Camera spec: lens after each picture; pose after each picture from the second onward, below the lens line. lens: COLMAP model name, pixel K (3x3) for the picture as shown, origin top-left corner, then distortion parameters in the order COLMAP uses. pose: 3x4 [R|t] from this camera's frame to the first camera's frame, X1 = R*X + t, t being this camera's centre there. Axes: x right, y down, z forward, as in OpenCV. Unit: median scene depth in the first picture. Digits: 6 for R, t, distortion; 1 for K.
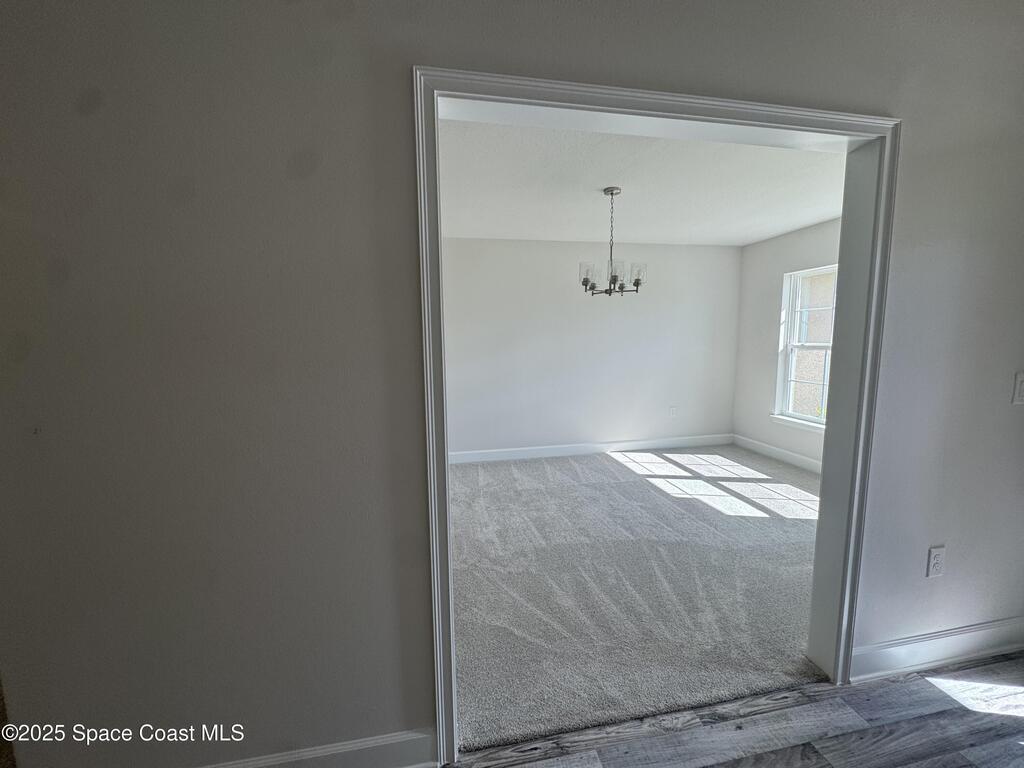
lens RADIAL K [[407.5, 0, 512.0], [0, 407.5, 384.0], [0, 0, 1]] dist [0.001253, 0.000190]
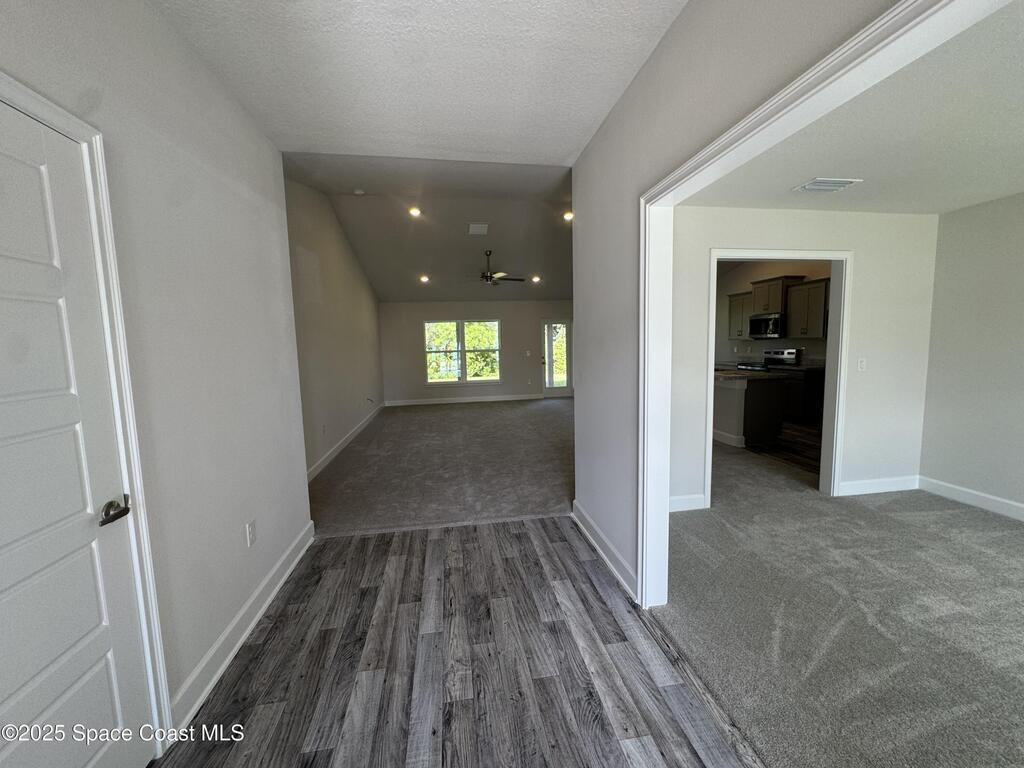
lens RADIAL K [[407.5, 0, 512.0], [0, 407.5, 384.0], [0, 0, 1]] dist [0.001253, 0.000190]
pose [[-0.034008, 0.114289, -0.992865, 0.820911], [-0.088680, 0.989176, 0.116902, -0.055522], [0.995479, 0.092023, -0.023505, 0.263576]]
